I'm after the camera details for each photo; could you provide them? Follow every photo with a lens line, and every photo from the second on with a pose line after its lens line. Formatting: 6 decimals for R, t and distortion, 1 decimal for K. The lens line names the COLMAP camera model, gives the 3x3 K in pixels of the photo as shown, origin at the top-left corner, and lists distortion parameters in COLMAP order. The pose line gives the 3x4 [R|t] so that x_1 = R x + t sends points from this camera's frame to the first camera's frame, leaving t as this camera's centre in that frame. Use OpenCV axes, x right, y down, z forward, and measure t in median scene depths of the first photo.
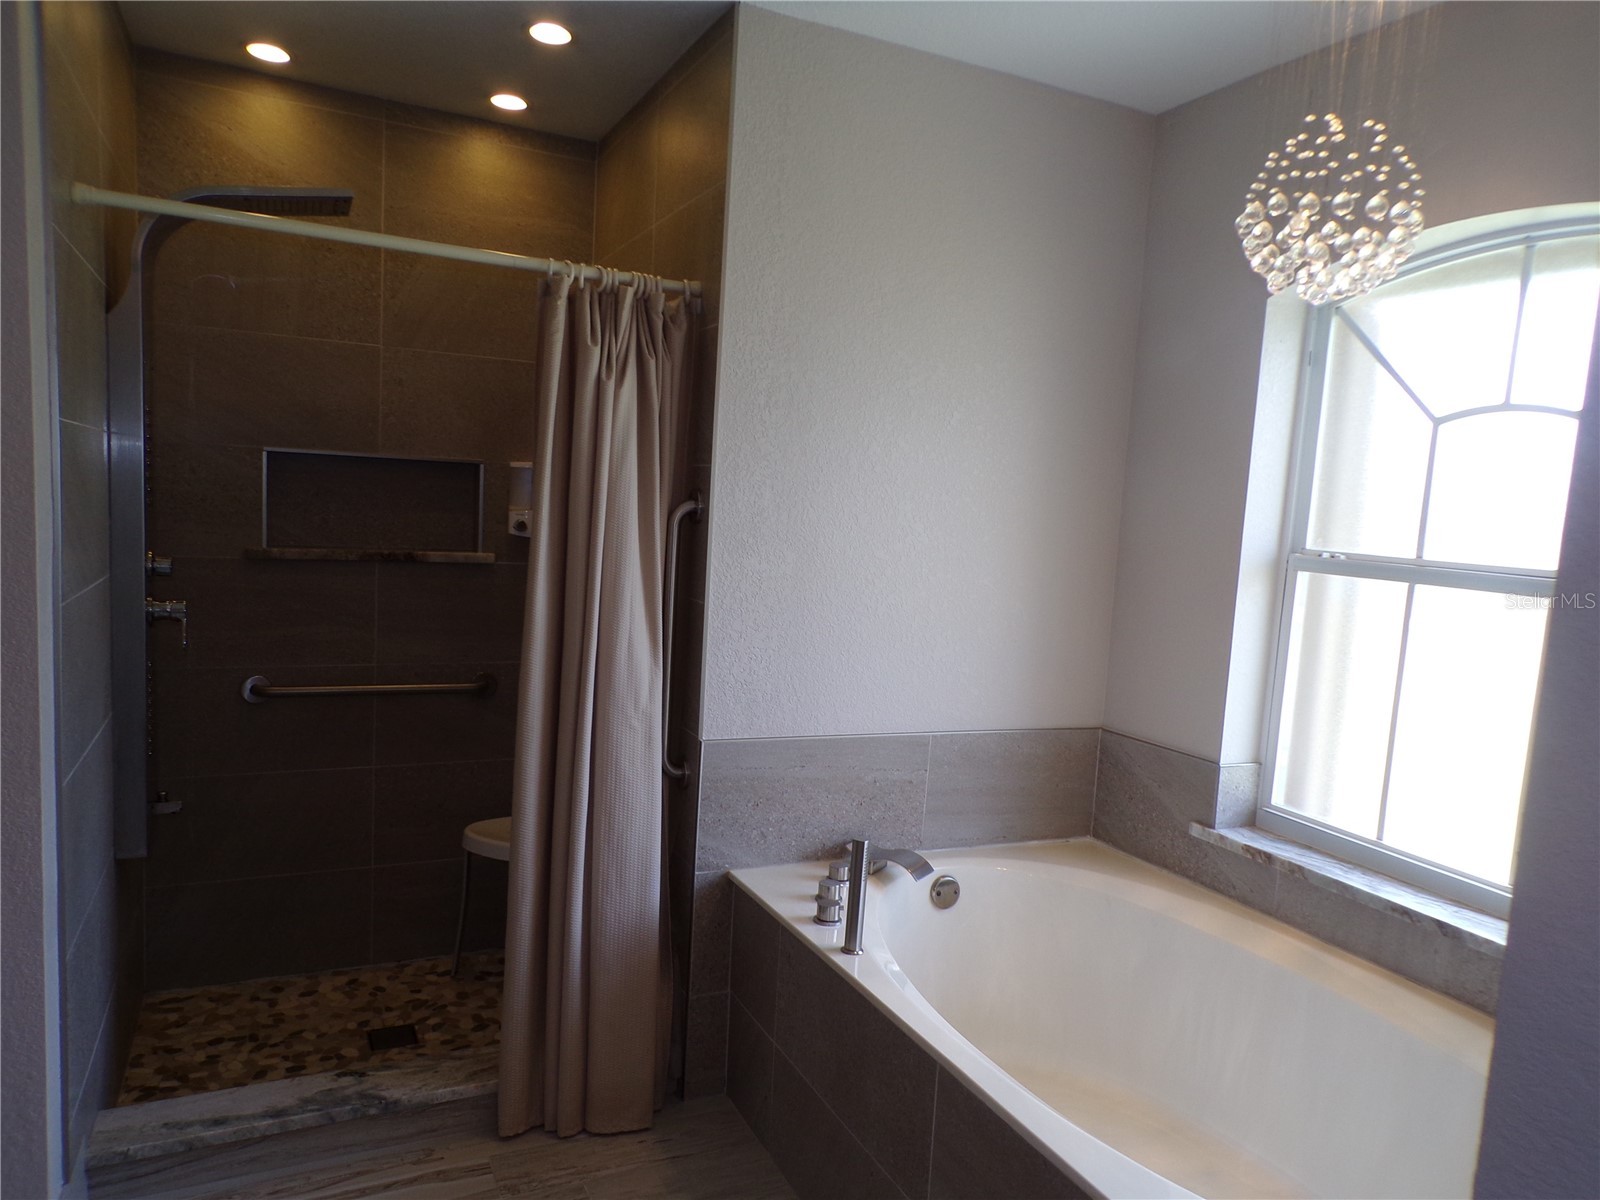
lens RADIAL K [[1073.6, 0, 794.8], [0, 1073.6, 602.6], [0, 0, 1]] dist [0.009025, -0.002006]
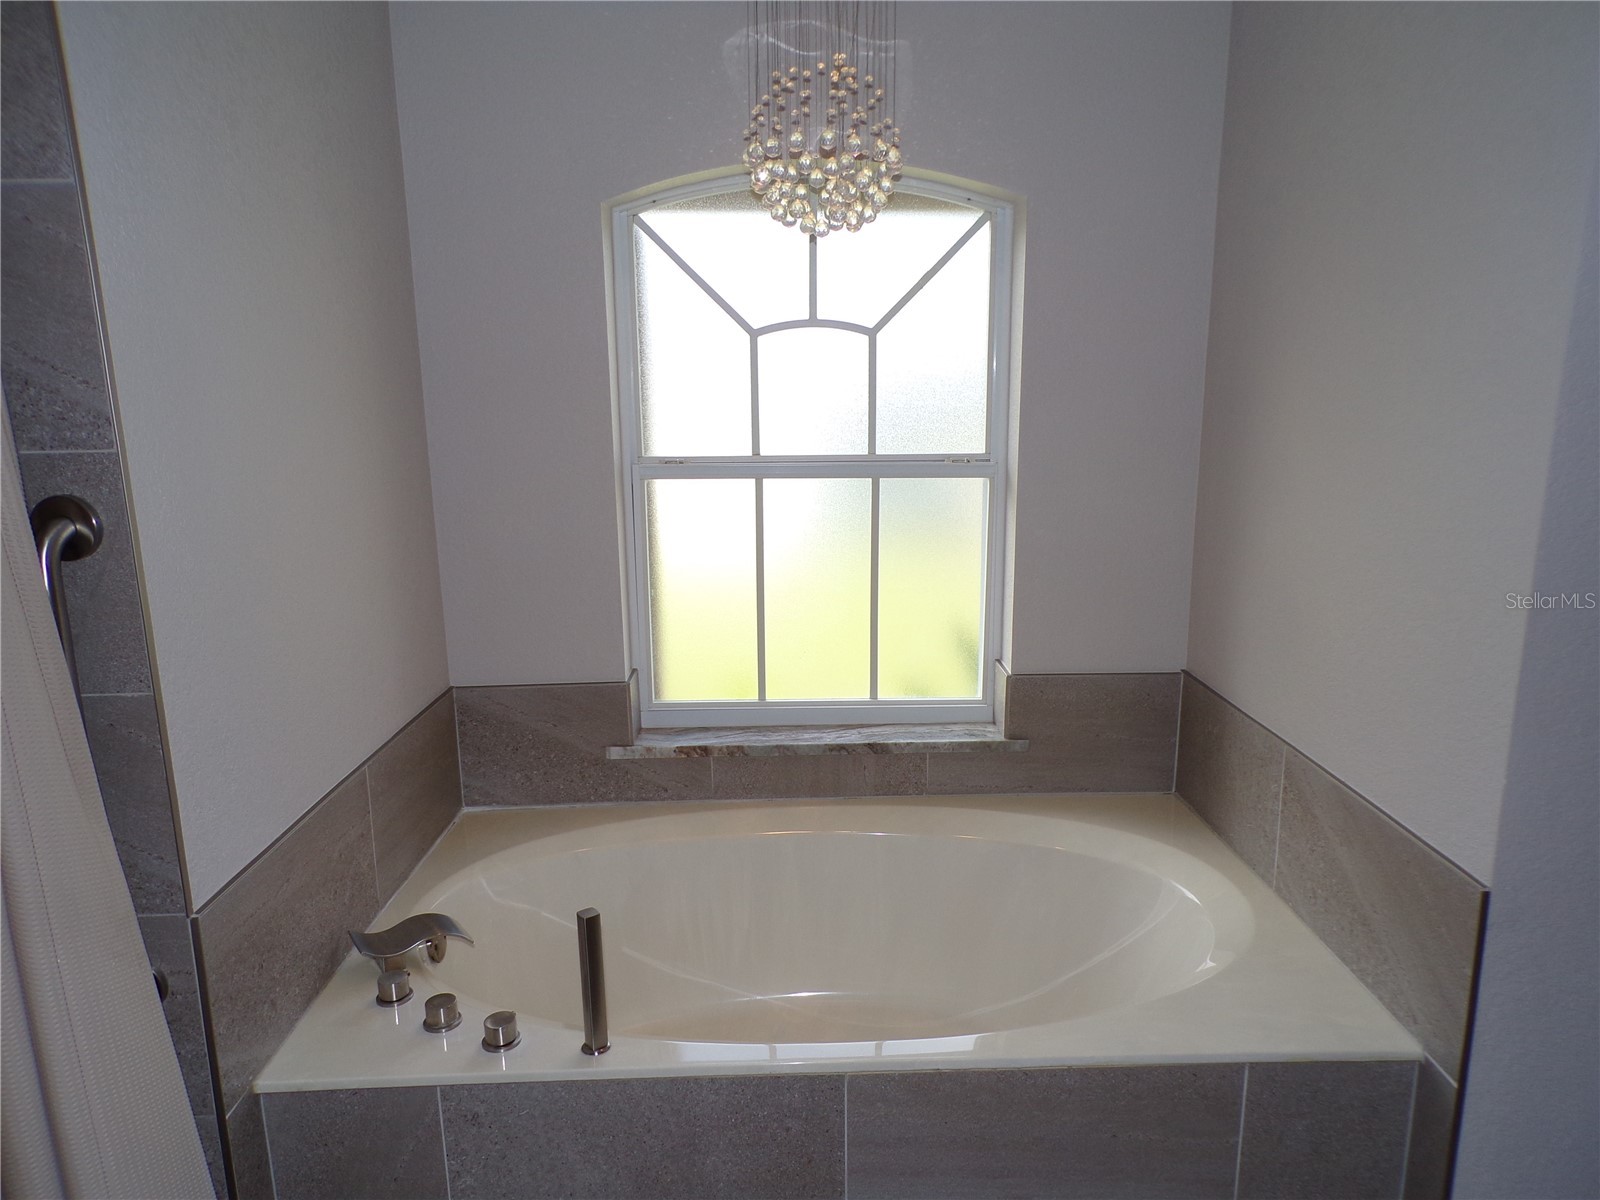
lens RADIAL K [[1073.6, 0, 792.8], [0, 1073.6, 601.9], [0, 0, 1]] dist [0.009025, -0.002006]
pose [[0.453333, -0.252213, 0.854914, -0.416126], [0.143787, 0.967263, 0.209112, -0.122937], [-0.879667, 0.028128, 0.474757, 0.425195]]
